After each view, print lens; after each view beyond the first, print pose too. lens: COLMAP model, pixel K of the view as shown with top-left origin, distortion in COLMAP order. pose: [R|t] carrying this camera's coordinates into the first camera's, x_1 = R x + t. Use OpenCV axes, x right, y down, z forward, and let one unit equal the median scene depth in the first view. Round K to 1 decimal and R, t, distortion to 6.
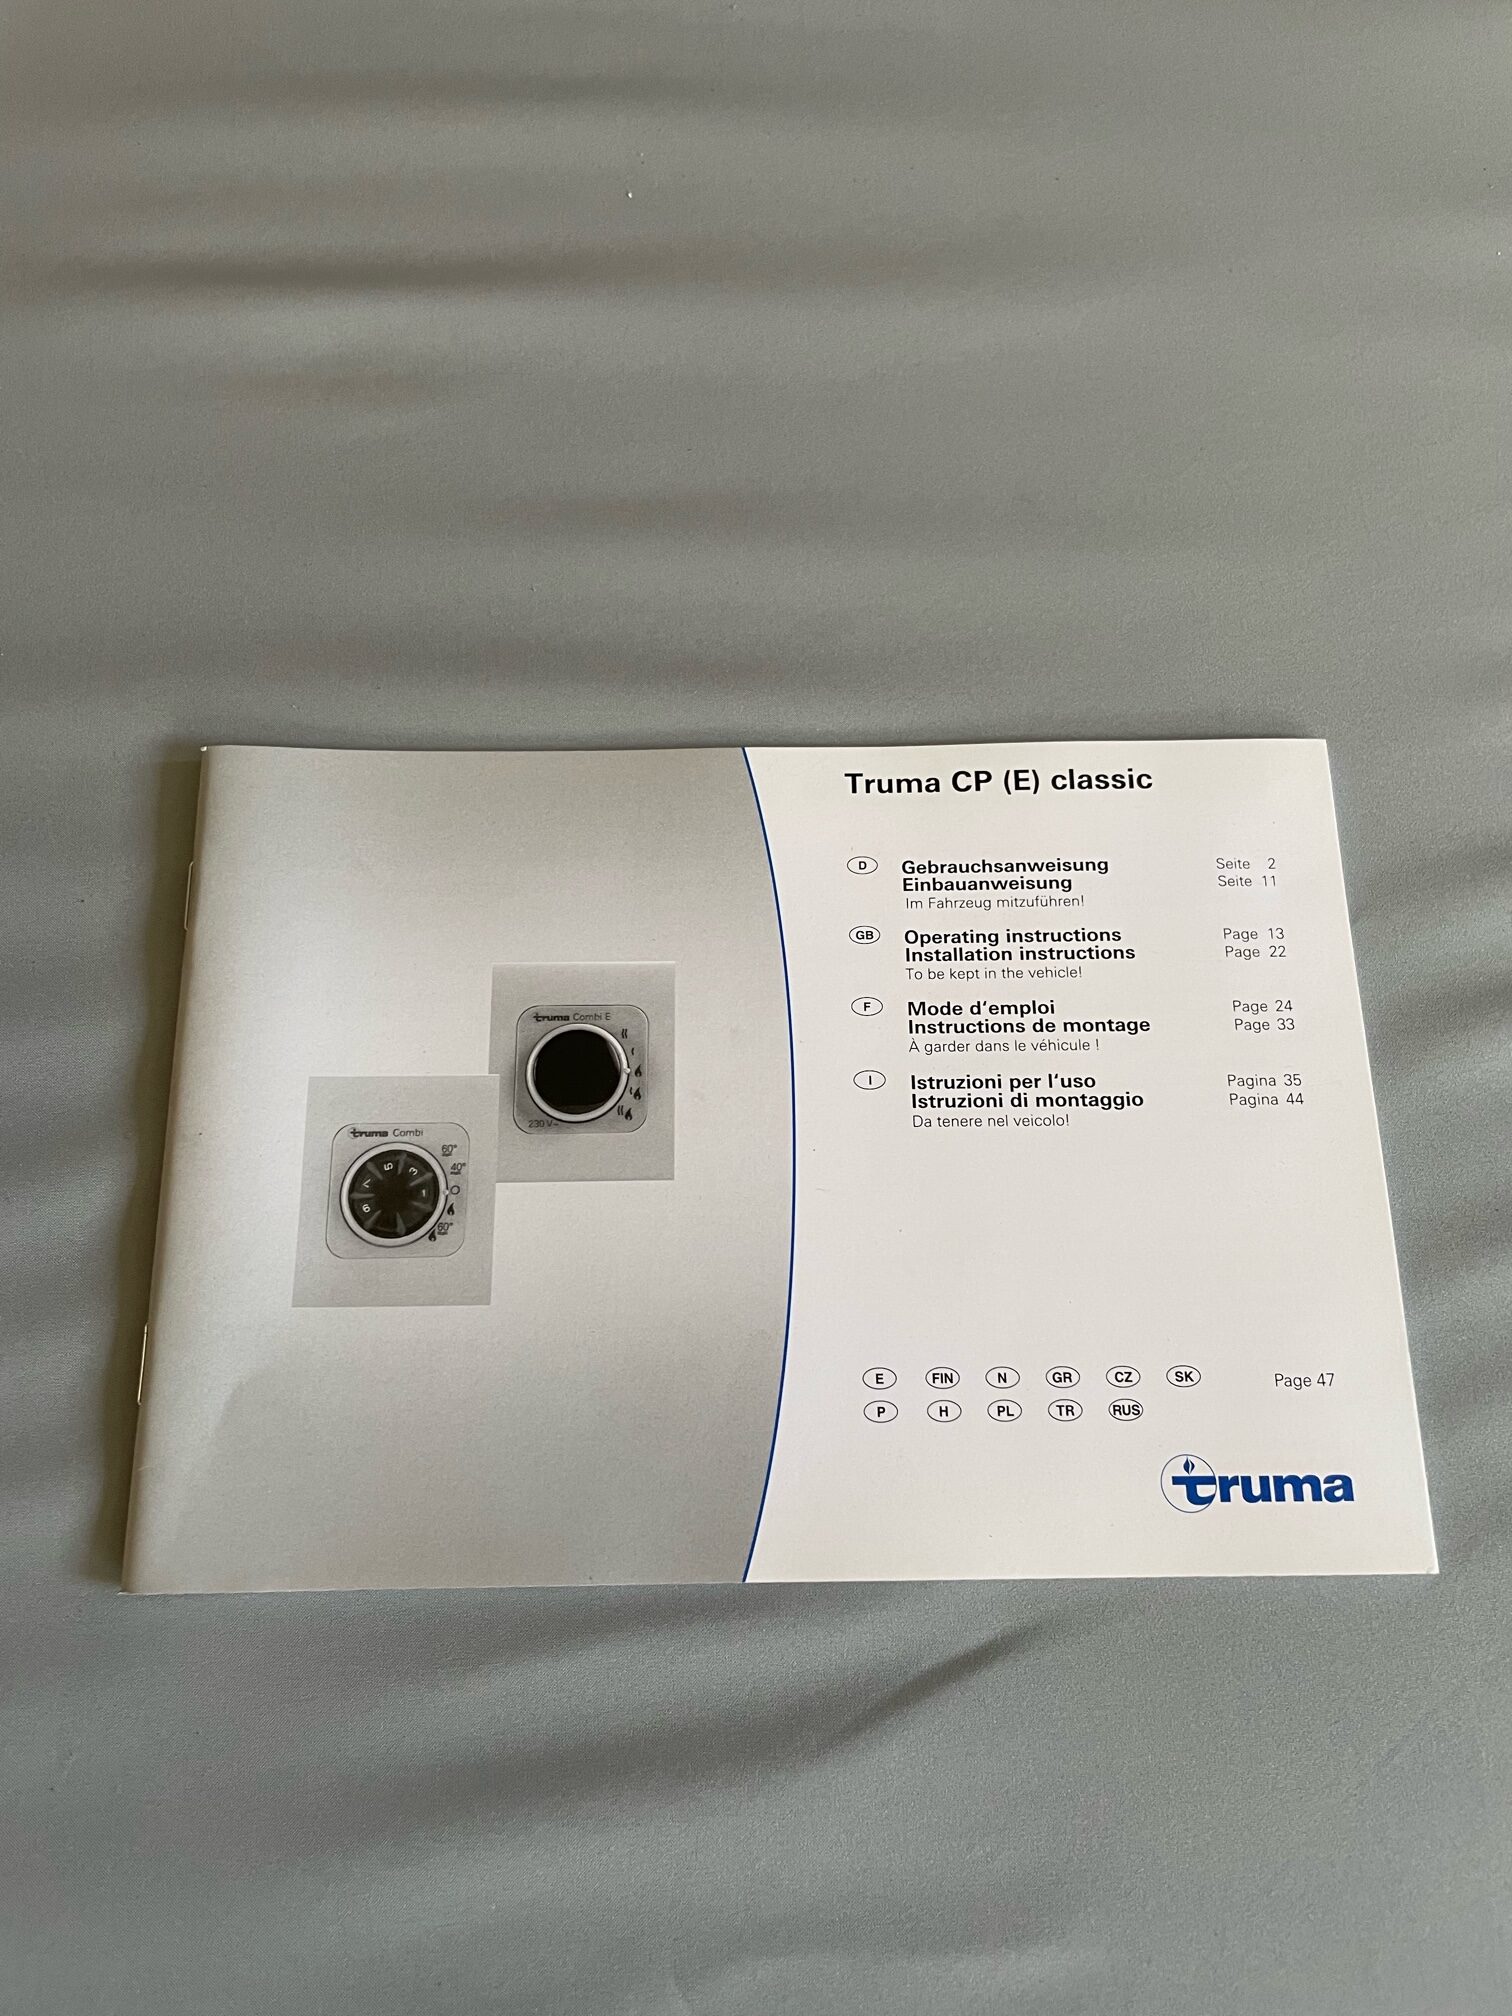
lens RADIAL K [[1504.6, 0, 754.8], [0, 1504.6, 974.3], [0, 0, 1]] dist [0.127958, -0.243261]
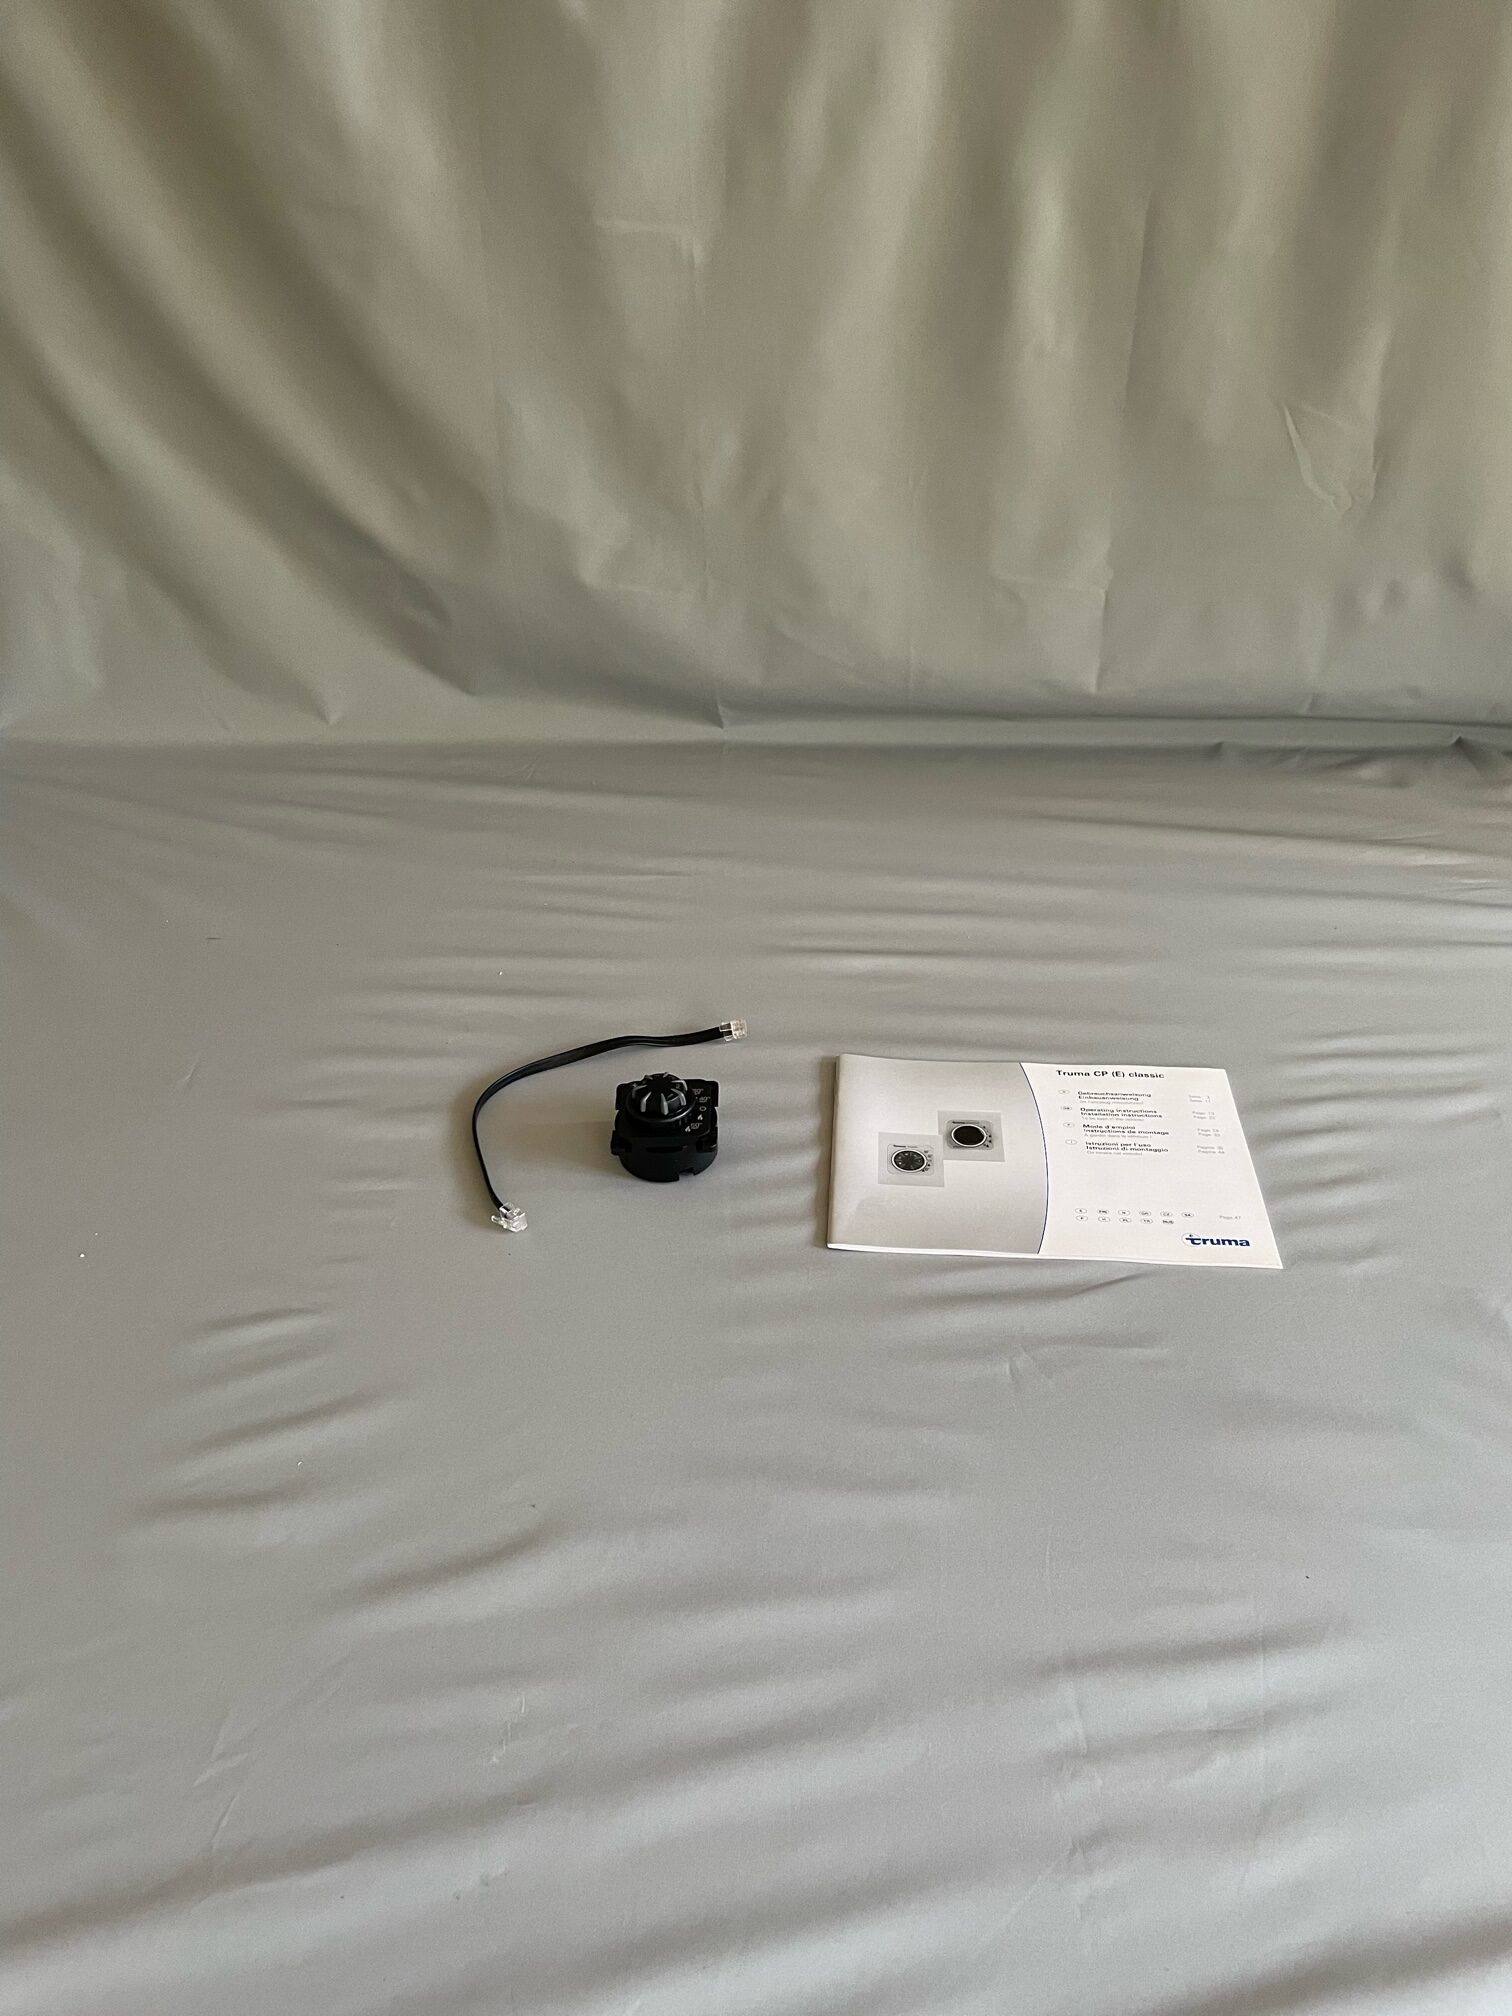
lens RADIAL K [[1533.1, 0, 760.9], [0, 1533.1, 1015.0], [0, 0, 1]] dist [0.066483, -0.115313]
pose [[0.996385, 0.028211, -0.080135, -0.286252], [-0.071347, 0.789935, -0.609025, 1.710709], [0.046120, 0.612541, 0.789092, -1.496853]]
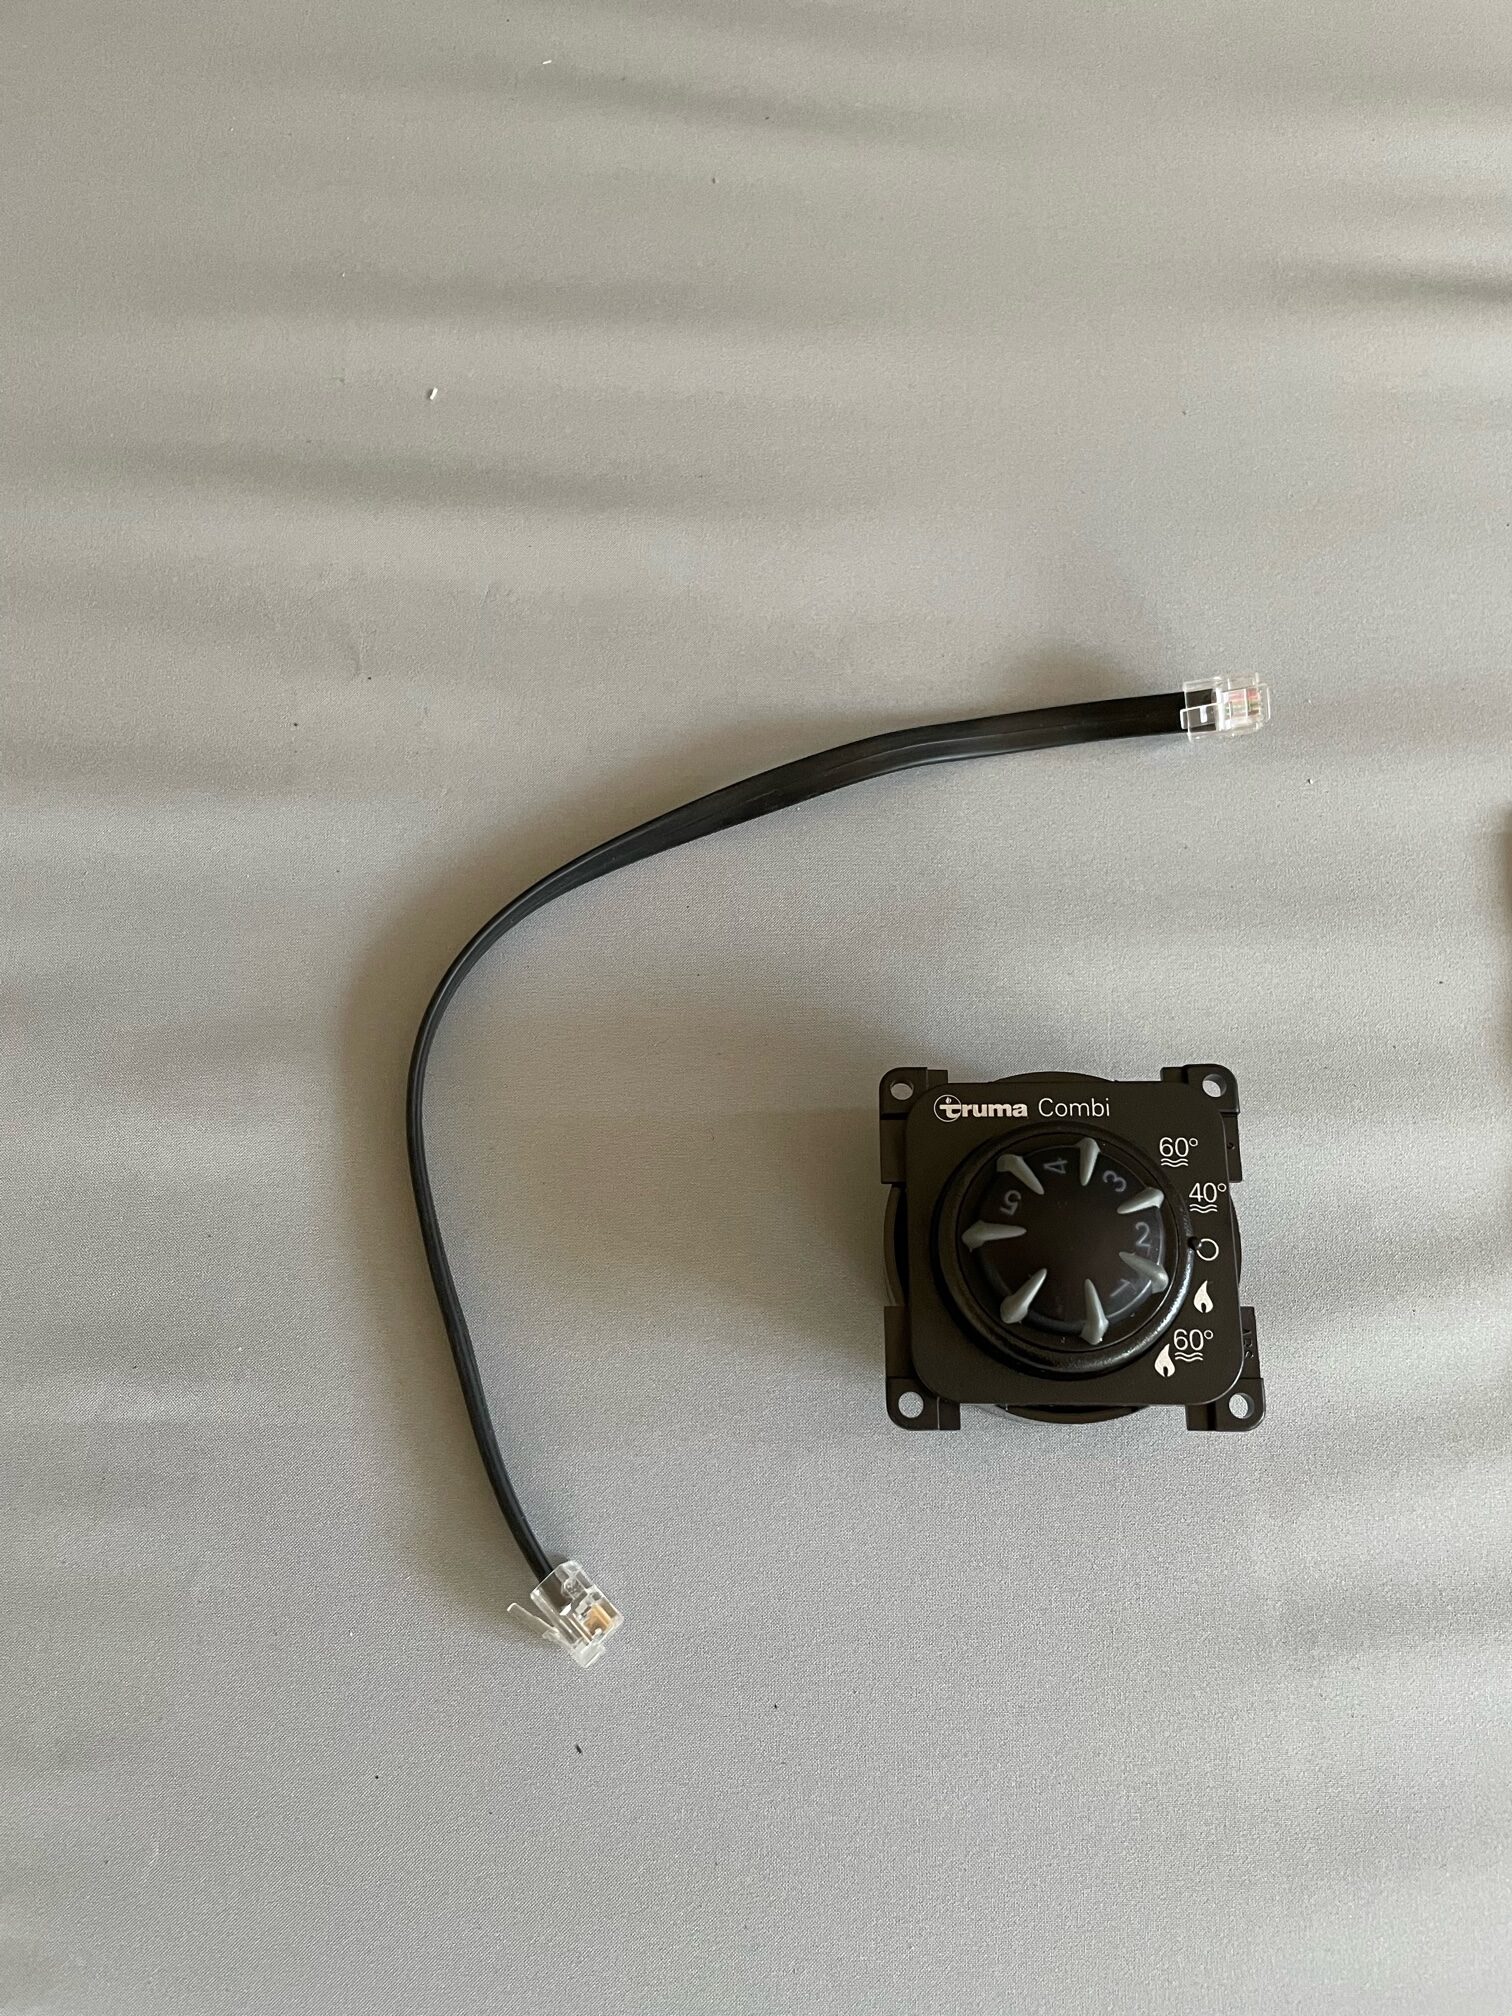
lens RADIAL K [[1533.1, 0, 760.9], [0, 1533.1, 1015.0], [0, 0, 1]] dist [0.066483, -0.115313]
pose [[0.995080, 0.080162, -0.058221, -0.818049], [-0.079025, 0.996639, 0.021582, -0.016692], [0.059755, -0.016875, 0.998070, 0.047535]]
